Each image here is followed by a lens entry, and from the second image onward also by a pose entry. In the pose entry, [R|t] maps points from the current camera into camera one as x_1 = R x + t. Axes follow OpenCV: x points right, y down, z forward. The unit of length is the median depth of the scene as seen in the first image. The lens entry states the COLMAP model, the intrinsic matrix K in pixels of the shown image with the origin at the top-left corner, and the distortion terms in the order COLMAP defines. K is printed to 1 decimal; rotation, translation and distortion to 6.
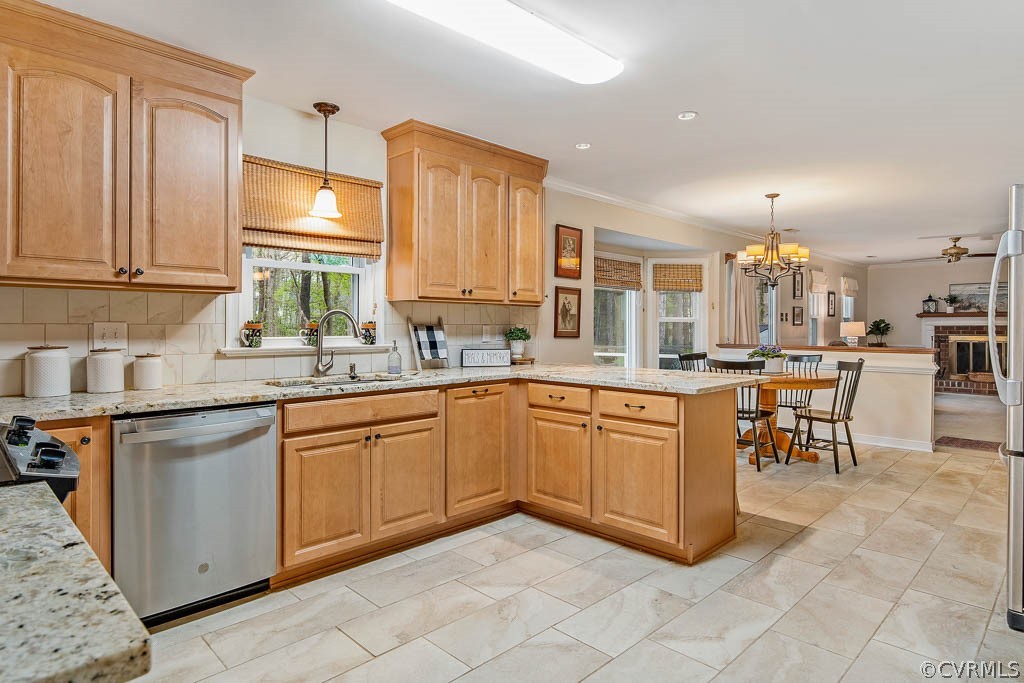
lens RADIAL K [[570.8, 0, 518.4], [0, 570.8, 327.4], [0, 0, 1]] dist [-0.003256, -0.000287]
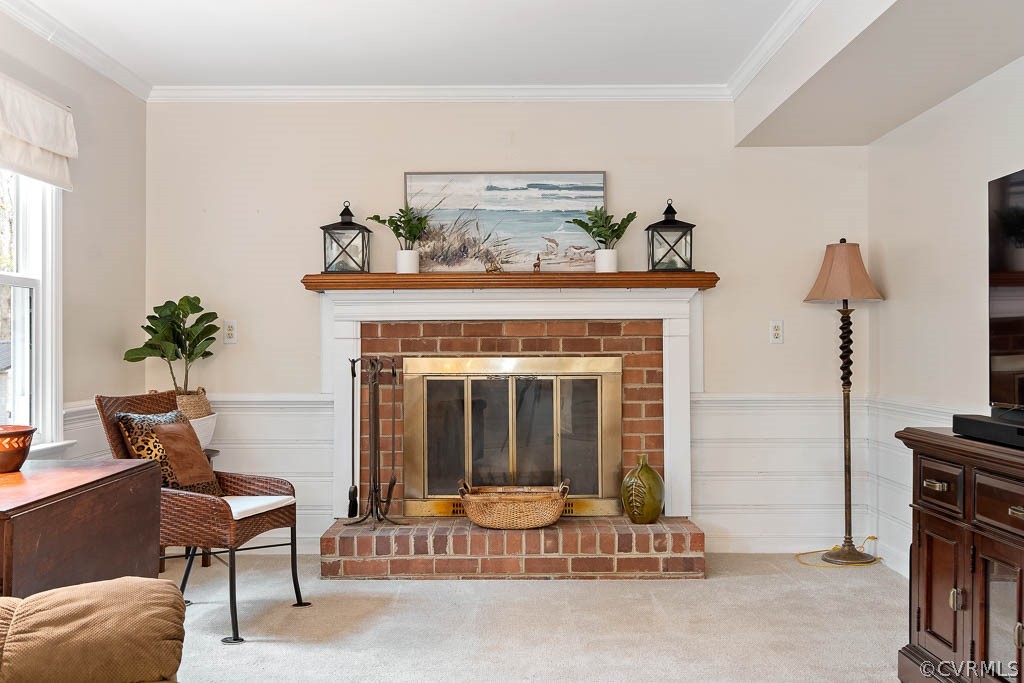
lens RADIAL K [[1003.4, 0, 513.5], [0, 1003.4, 348.4], [0, 0, 1]] dist [0.004326, 0.000000]
pose [[0.717308, -0.007179, 0.696720, 0.458966], [0.008088, 0.999965, 0.001977, 0.009582], [-0.696710, 0.004216, 0.717341, 0.619200]]
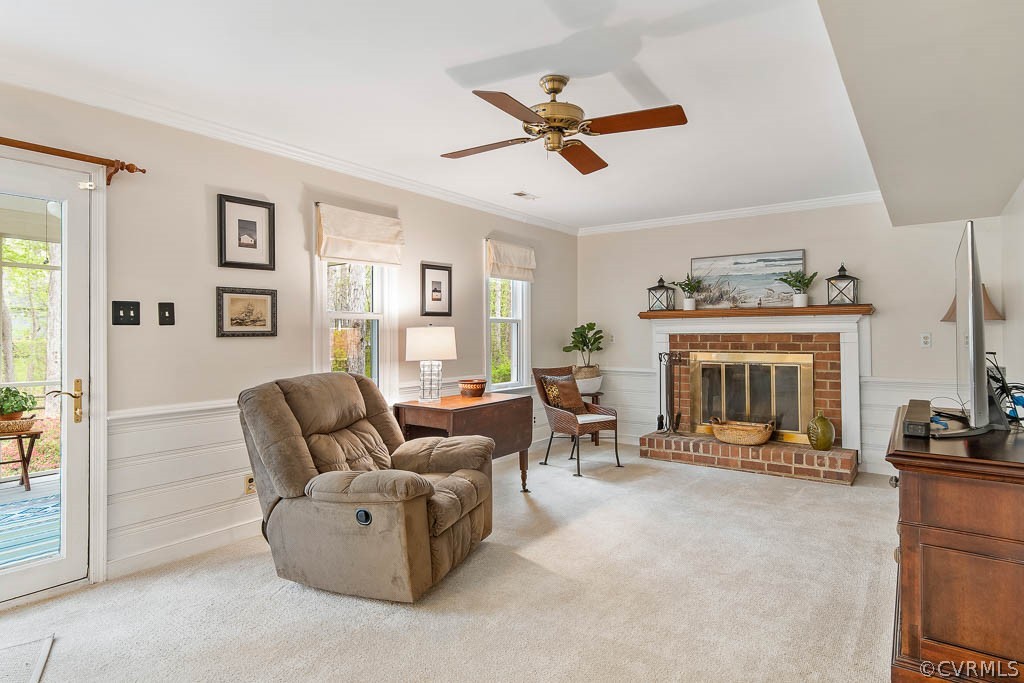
lens RADIAL K [[560.0, 0, 512.6], [0, 560.0, 331.6], [0, 0, 1]] dist [-0.000979, -0.000273]
pose [[0.989833, -0.005988, 0.142110, 0.514883], [0.007317, 0.999934, -0.008834, -0.001705], [-0.142048, 0.009784, 0.989811, 0.496998]]
